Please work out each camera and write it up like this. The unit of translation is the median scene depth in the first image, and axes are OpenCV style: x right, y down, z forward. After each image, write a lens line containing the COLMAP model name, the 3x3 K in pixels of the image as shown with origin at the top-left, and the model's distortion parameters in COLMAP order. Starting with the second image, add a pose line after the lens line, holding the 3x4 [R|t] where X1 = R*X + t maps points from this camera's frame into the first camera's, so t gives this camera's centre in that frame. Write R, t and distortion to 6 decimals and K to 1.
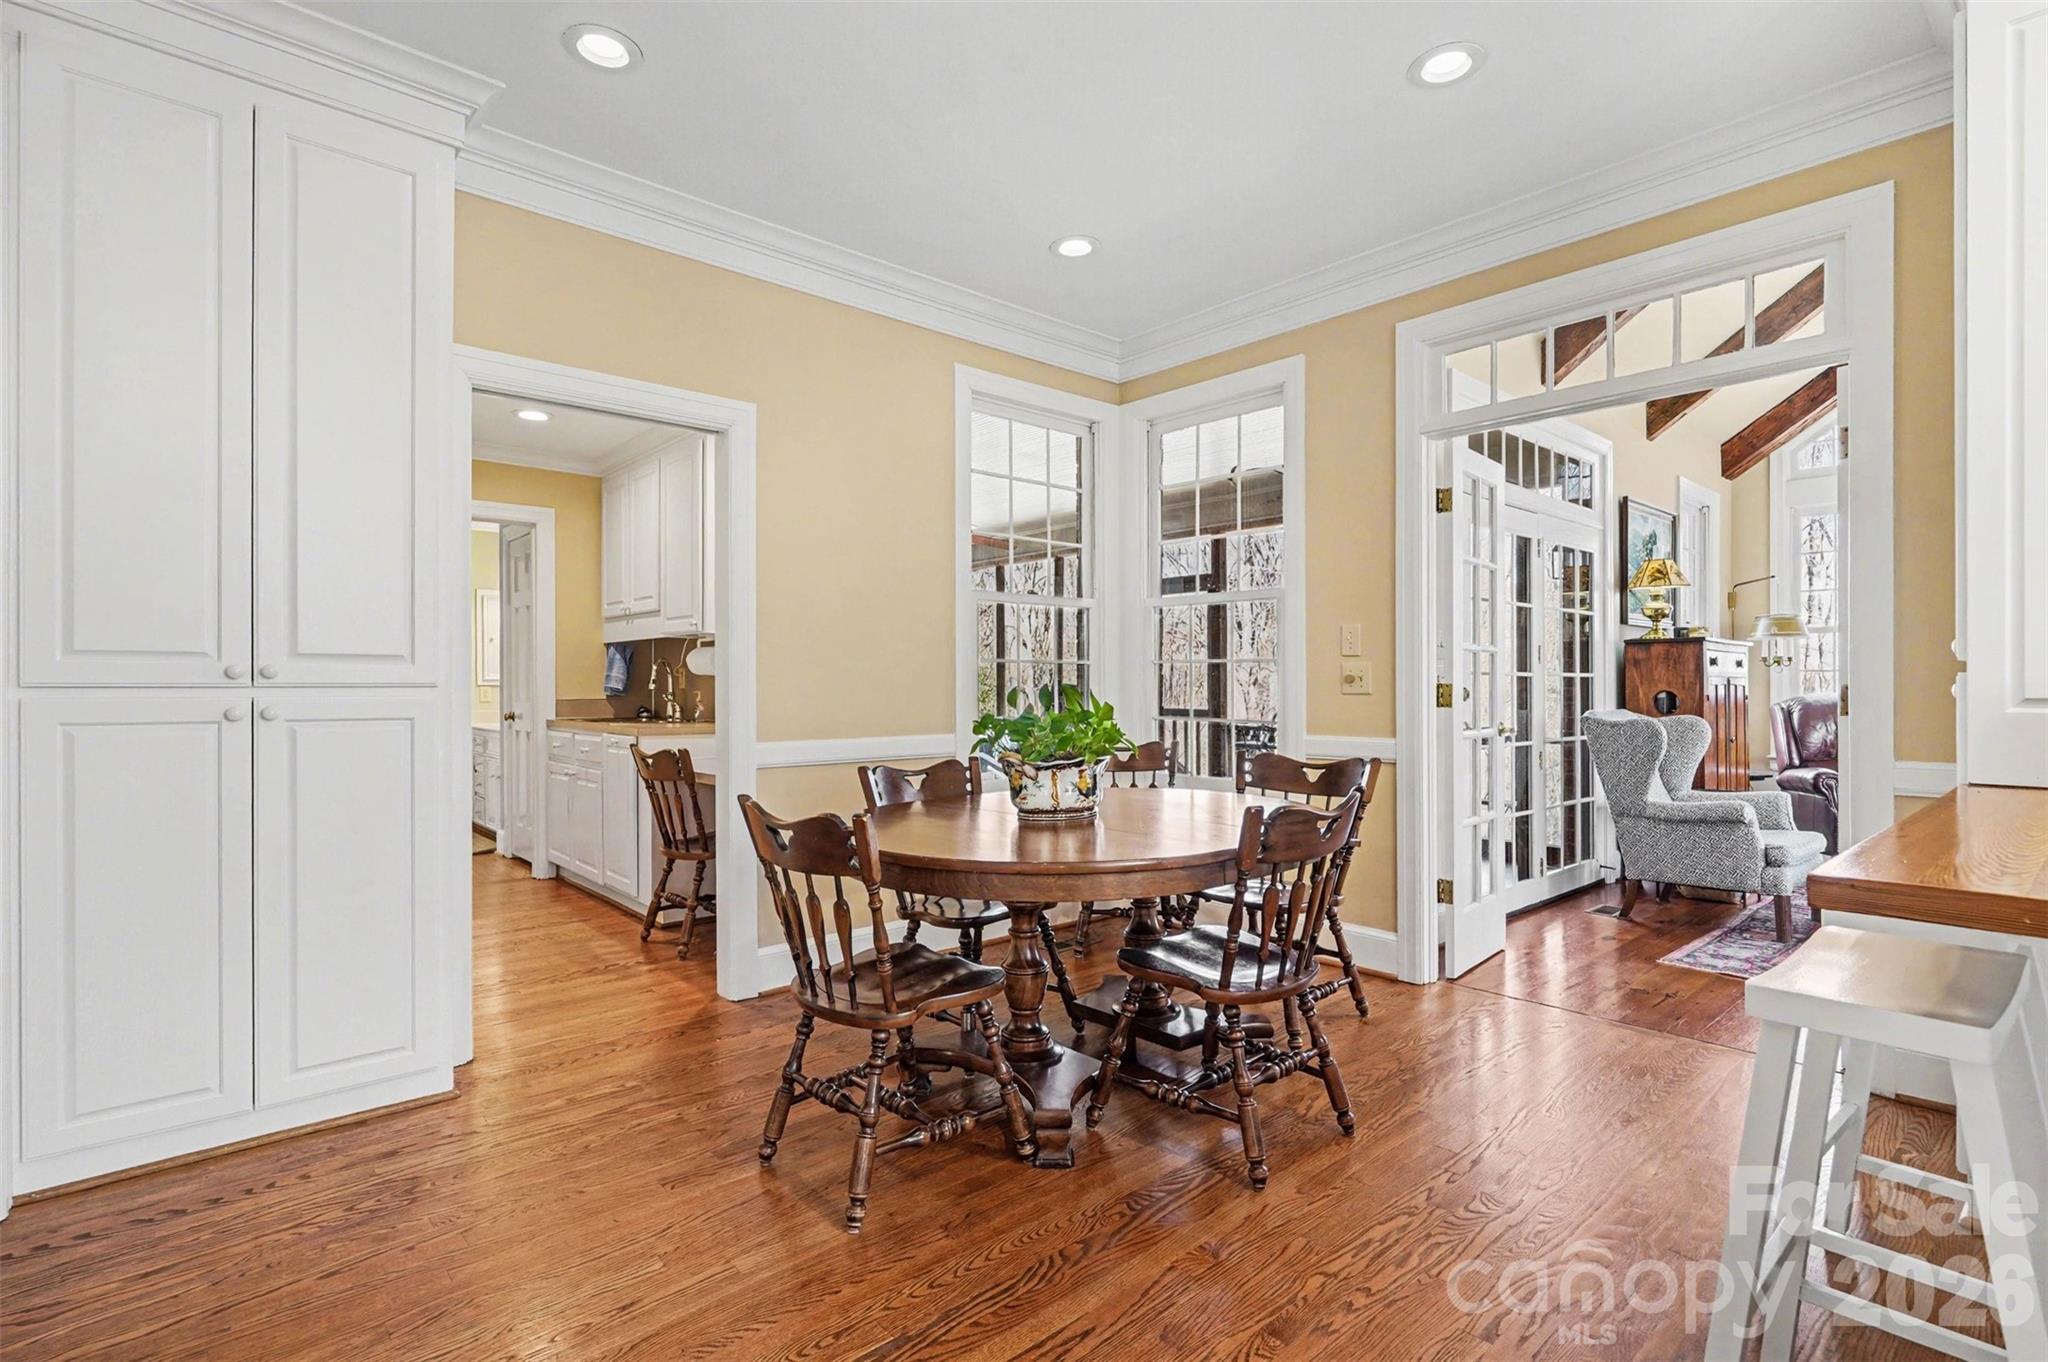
lens RADIAL K [[974.8, 0, 1017.1], [0, 974.8, 690.0], [0, 0, 1]] dist [-0.000279, 0.000152]
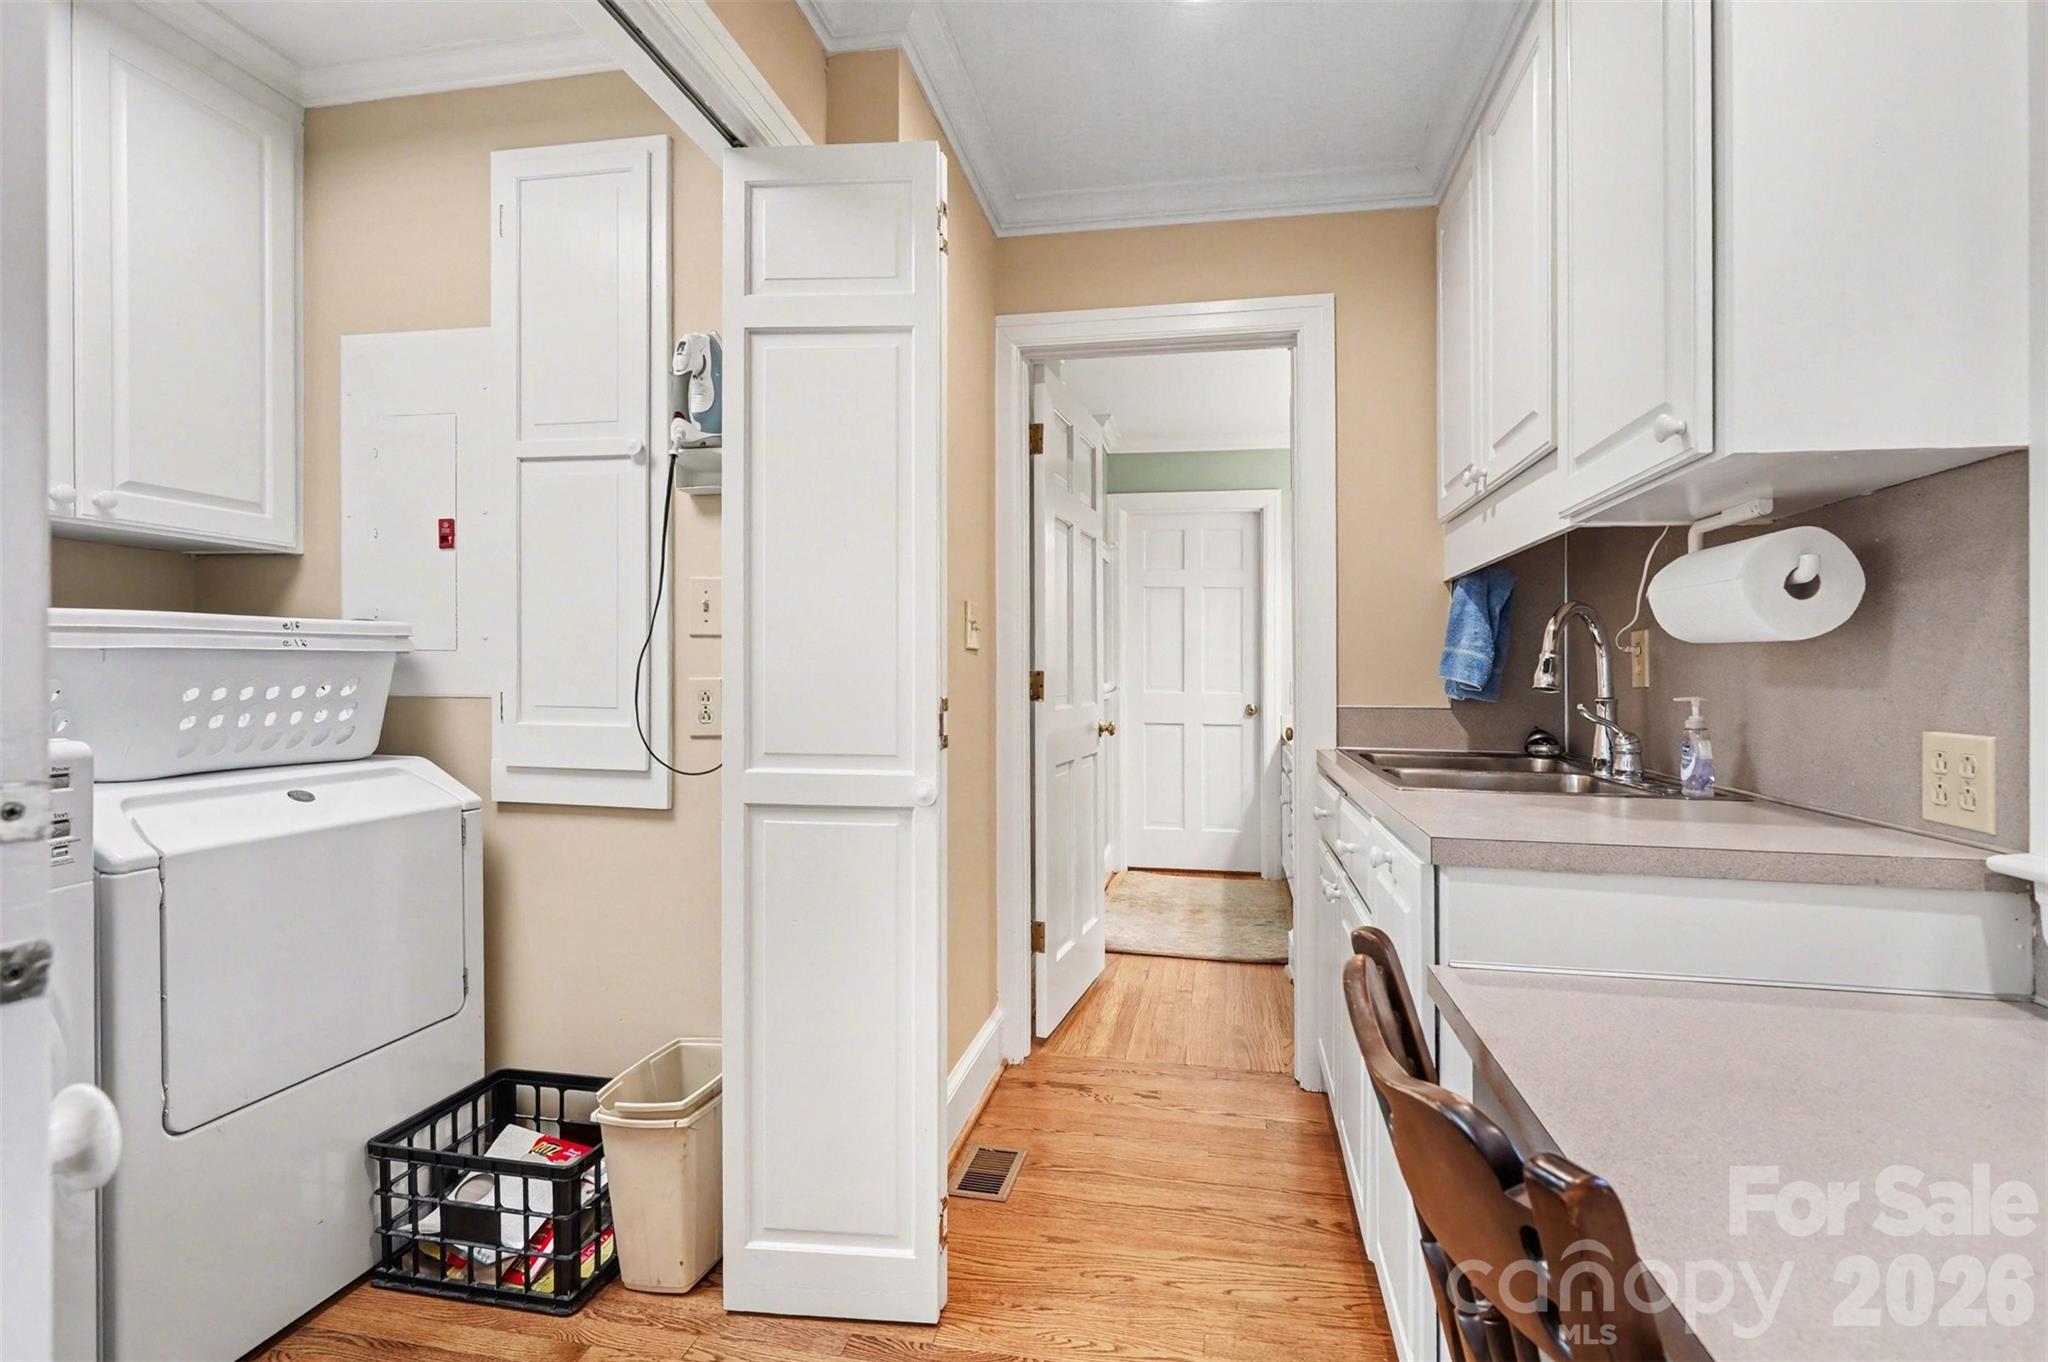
lens RADIAL K [[974.8, 0, 1025.9], [0, 974.8, 678.3], [0, 0, 1]] dist [-0.000279, 0.000152]
pose [[0.597580, -0.005422, -0.801791, -0.193595], [0.004307, 0.999984, -0.003552, -0.003787], [0.801798, -0.001331, 0.597594, 0.609031]]
